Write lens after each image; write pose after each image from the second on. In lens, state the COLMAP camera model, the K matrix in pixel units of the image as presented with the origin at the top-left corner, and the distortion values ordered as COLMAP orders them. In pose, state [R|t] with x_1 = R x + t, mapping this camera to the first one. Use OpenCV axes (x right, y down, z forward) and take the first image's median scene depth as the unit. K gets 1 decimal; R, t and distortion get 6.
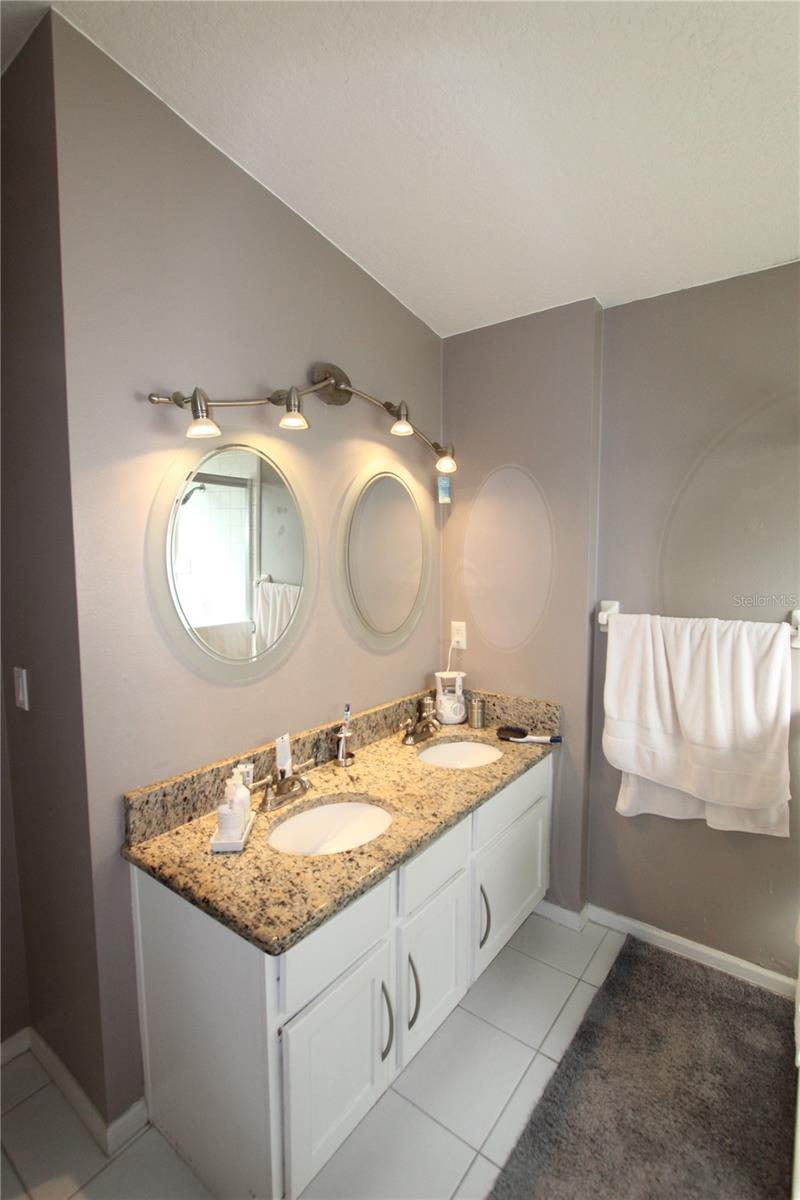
lens RADIAL K [[555.8, 0, 405.6], [0, 555.8, 602.6], [0, 0, 1]] dist [-0.016293, 0.001395]
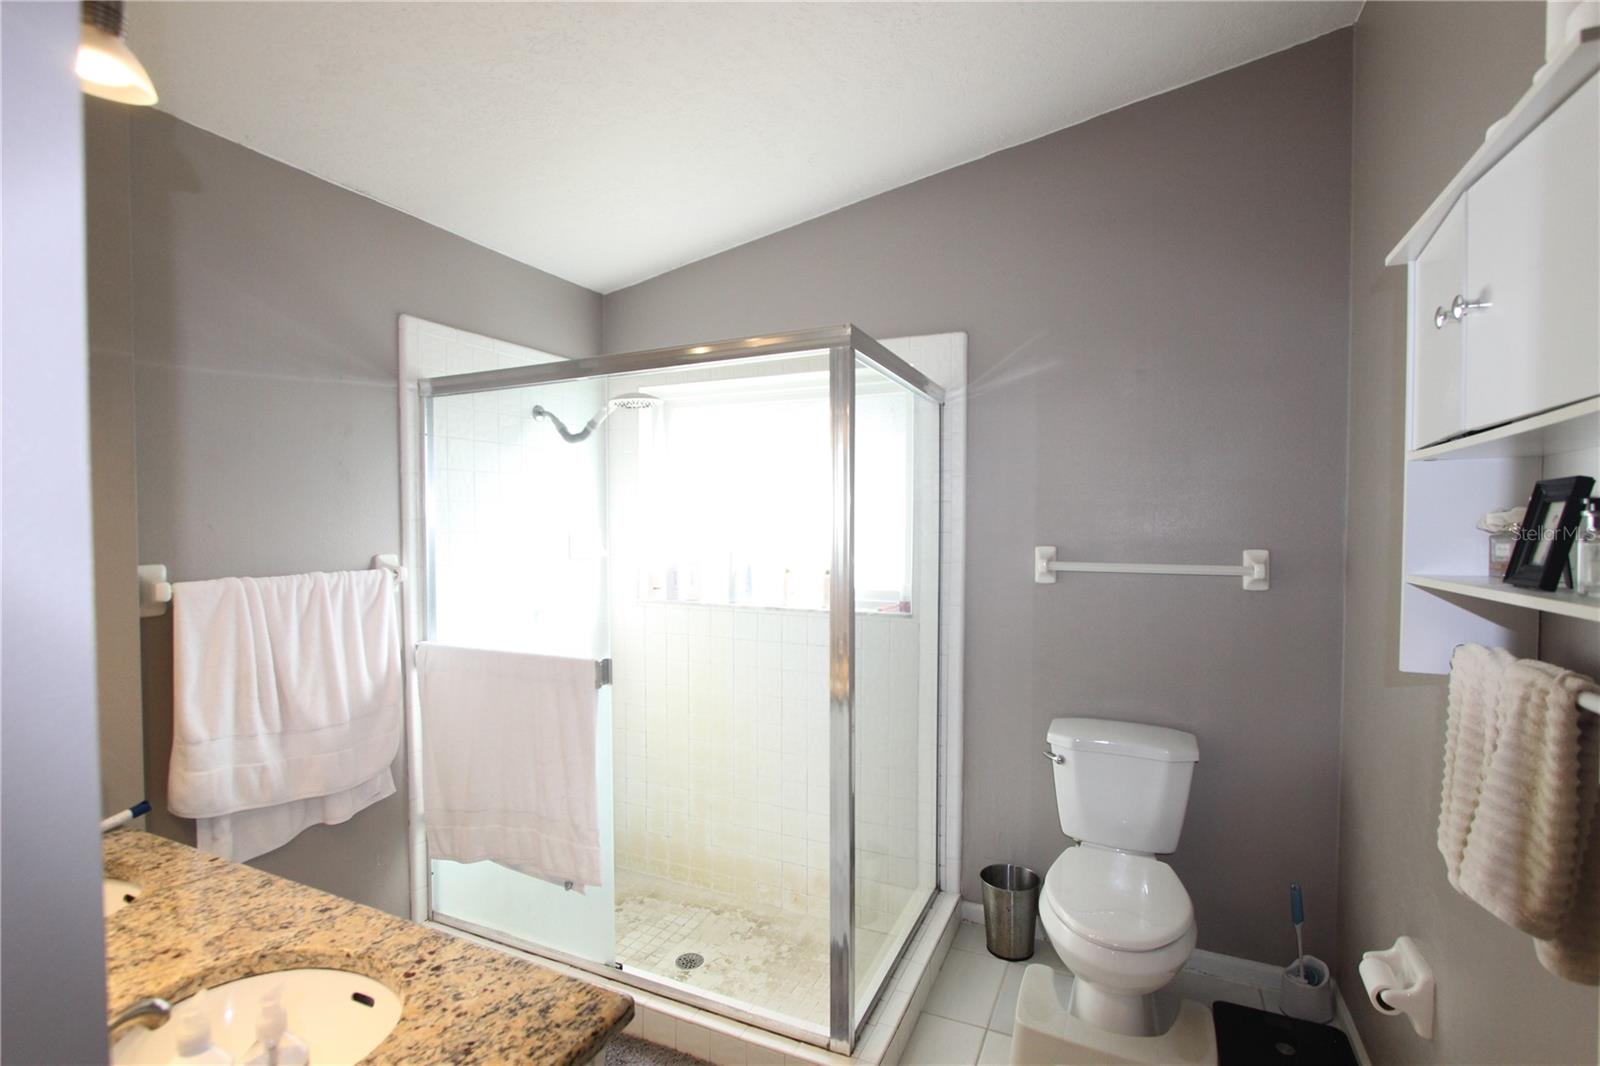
lens RADIAL K [[741.1, 0, 805.3], [0, 741.1, 533.0], [0, 0, 1]] dist [-0.016293, 0.001395]
pose [[-0.199511, -0.016796, 0.979752, -0.674617], [0.088872, 0.995422, 0.035162, -0.003800], [-0.975857, 0.094088, -0.197105, 0.502807]]
